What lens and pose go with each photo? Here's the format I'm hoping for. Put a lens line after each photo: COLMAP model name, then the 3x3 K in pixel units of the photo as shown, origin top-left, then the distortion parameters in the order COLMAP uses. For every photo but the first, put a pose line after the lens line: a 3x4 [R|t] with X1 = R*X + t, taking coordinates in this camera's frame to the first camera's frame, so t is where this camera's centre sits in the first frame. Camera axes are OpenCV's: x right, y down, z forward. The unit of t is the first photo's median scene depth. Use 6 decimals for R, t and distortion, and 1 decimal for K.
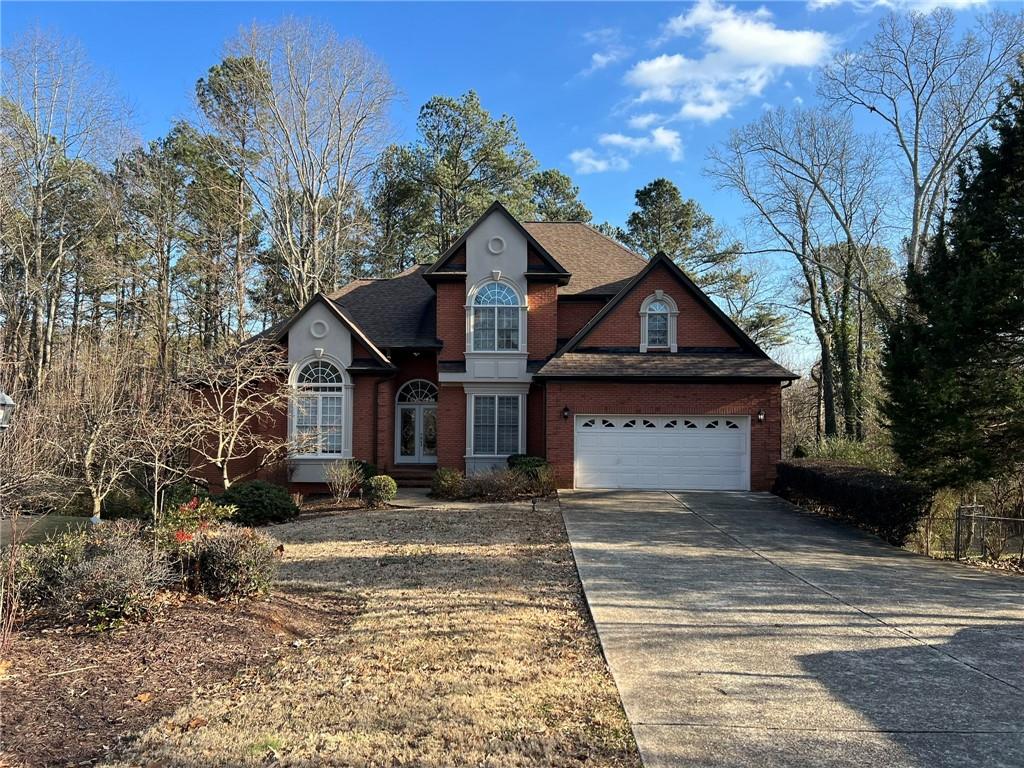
lens RADIAL K [[772.5, 0, 509.0], [0, 772.5, 389.3], [0, 0, 1]] dist [0.083500, -0.096464]
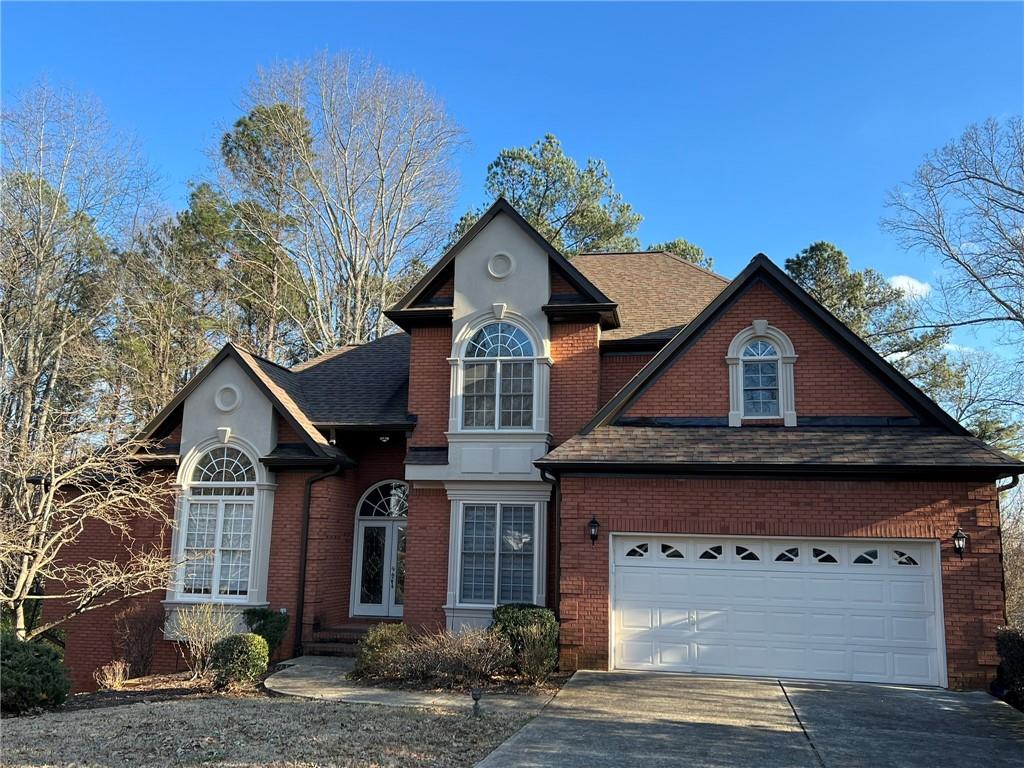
lens RADIAL K [[914.6, 0, 514.2], [0, 914.6, 381.7], [0, 0, 1]] dist [0.066672, -0.058879]
pose [[0.986054, -0.012595, -0.165948, 0.118591], [-0.015176, 0.986173, -0.165025, 0.032288], [0.165732, 0.165242, 0.972228, 0.290131]]
